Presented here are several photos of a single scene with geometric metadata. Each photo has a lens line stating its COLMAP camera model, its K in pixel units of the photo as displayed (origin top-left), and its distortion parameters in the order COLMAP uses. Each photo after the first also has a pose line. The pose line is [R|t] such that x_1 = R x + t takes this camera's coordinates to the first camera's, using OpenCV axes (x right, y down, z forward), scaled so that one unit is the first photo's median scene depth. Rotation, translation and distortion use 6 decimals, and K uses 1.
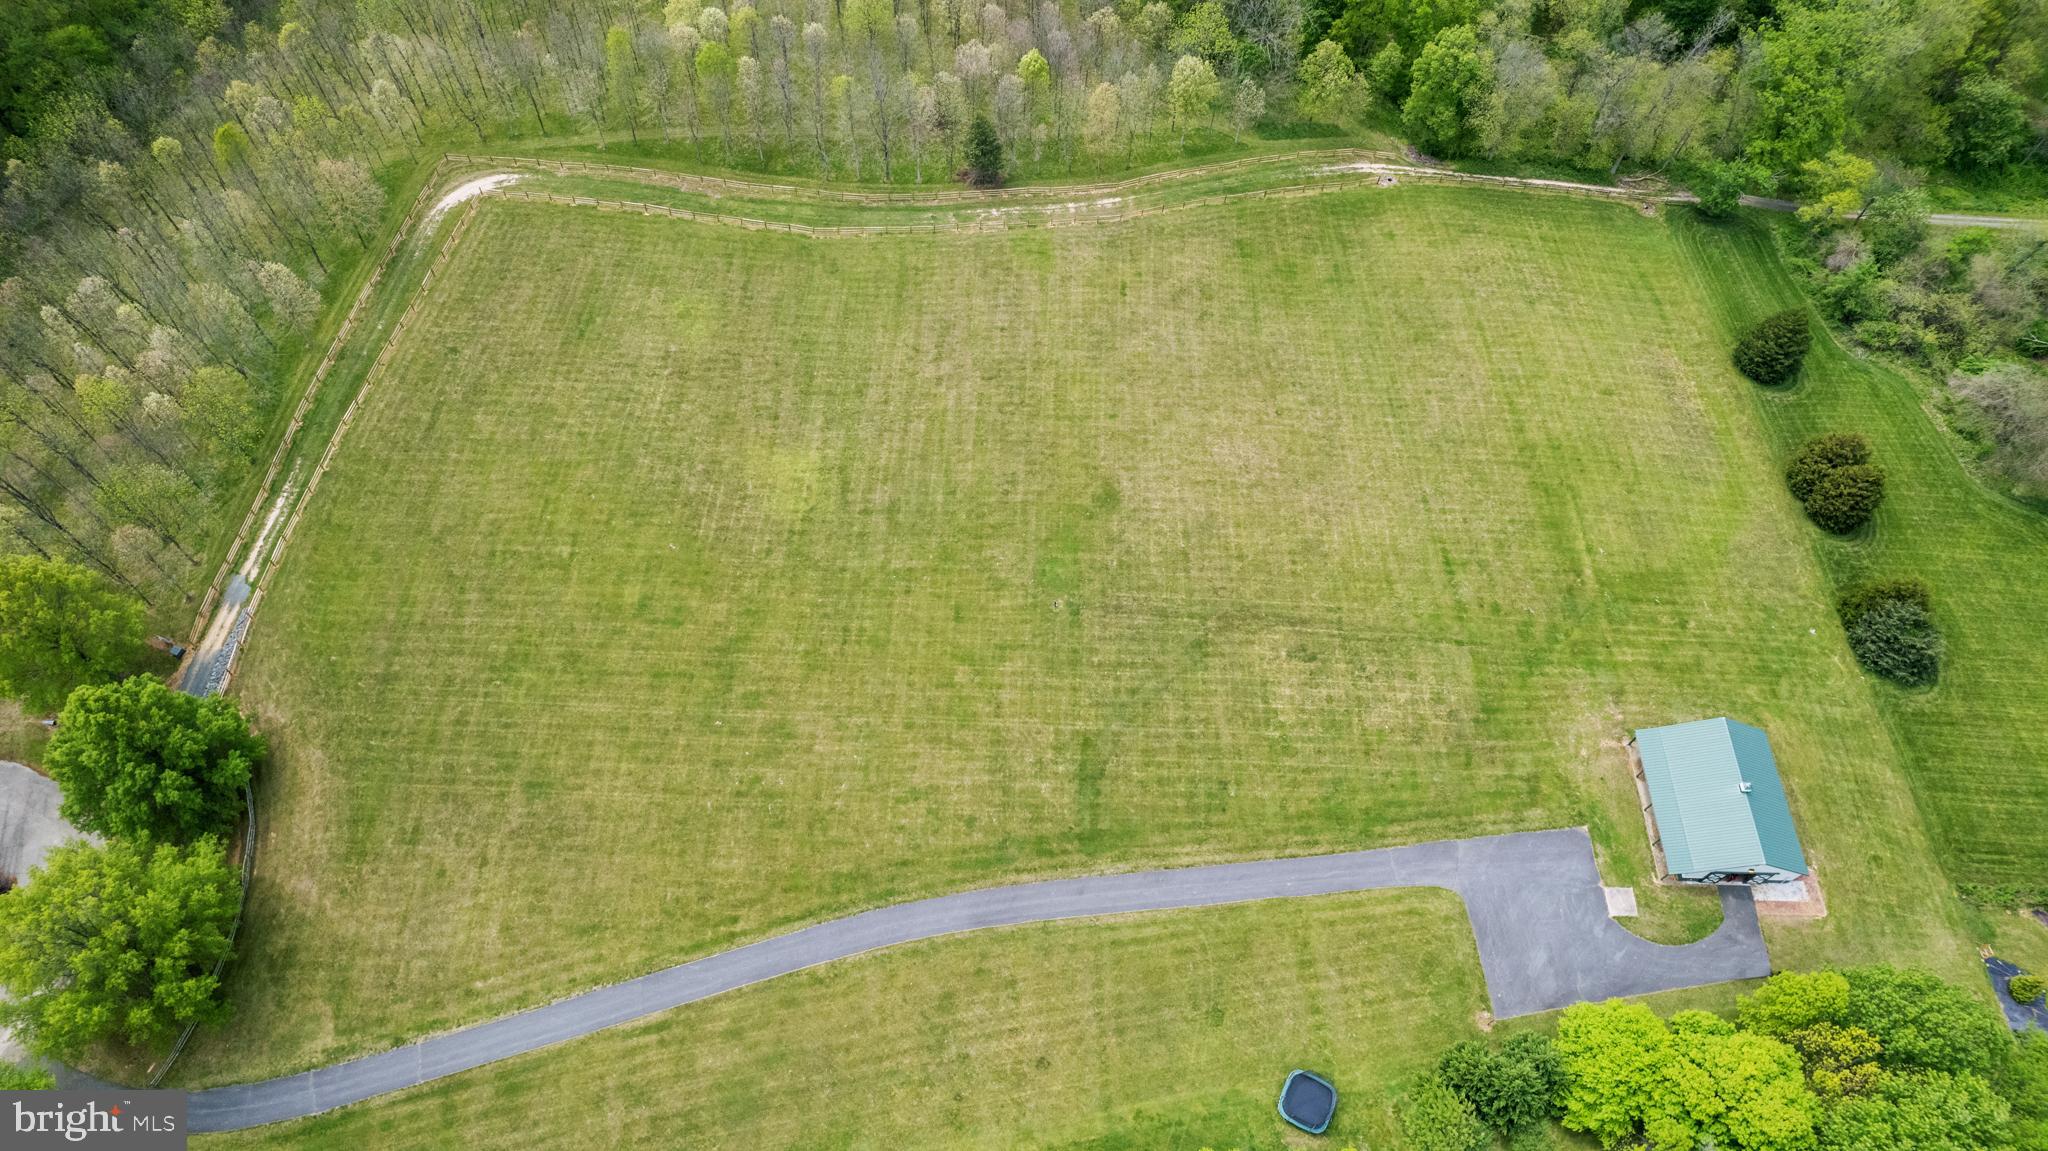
lens RADIAL K [[1303.2, 0, 1025.7], [0, 1303.2, 583.0], [0, 0, 1]] dist [-0.076715, 0.065619]
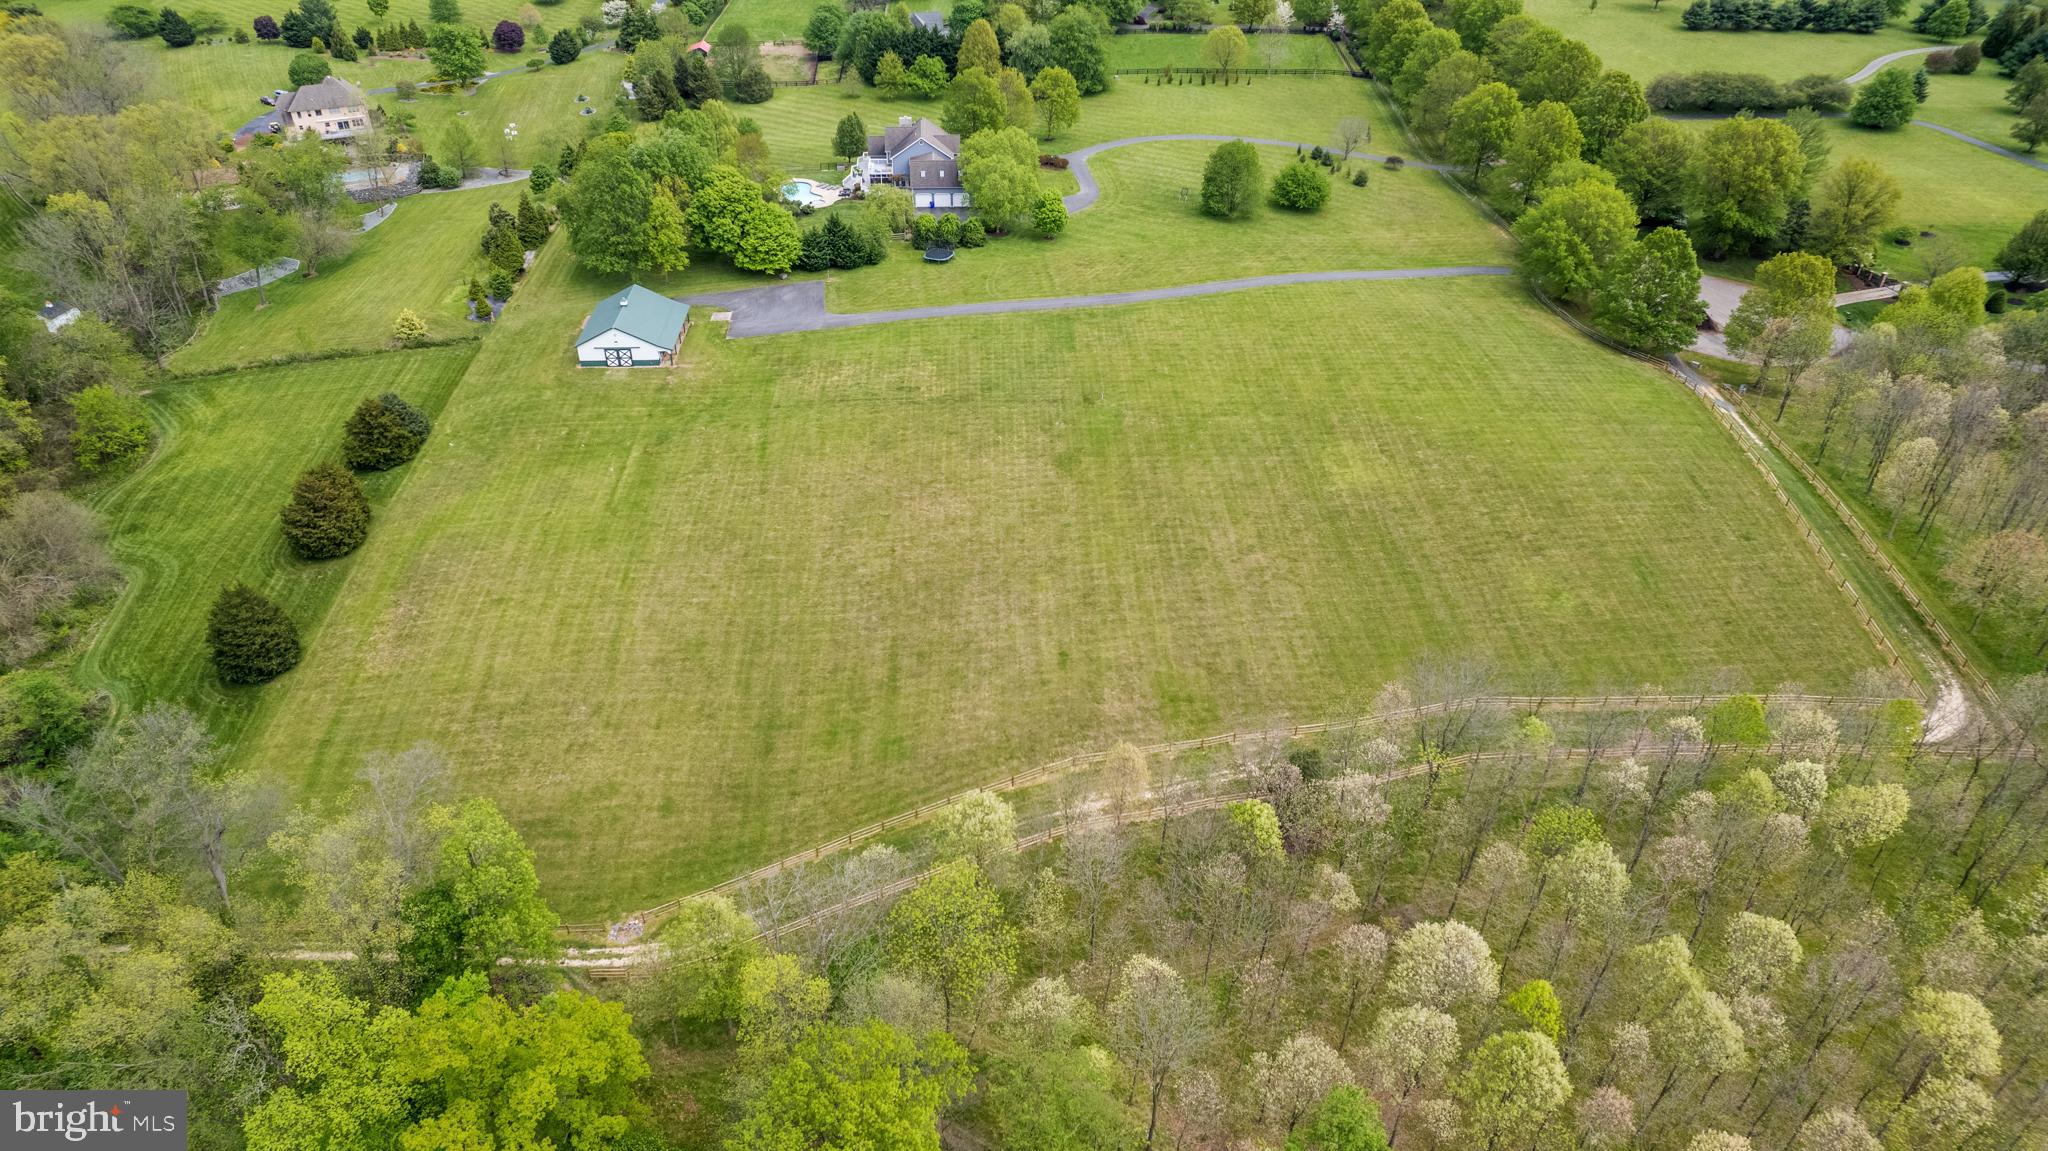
lens RADIAL K [[1303.2, 0, 1025.7], [0, 1303.2, 583.0], [0, 0, 1]] dist [-0.076715, 0.065619]
pose [[-0.996495, -0.003361, -0.083583, 0.189552], [-0.083218, -0.061721, 0.994618, -1.163330], [-0.008501, 0.998088, 0.061225, 1.033922]]
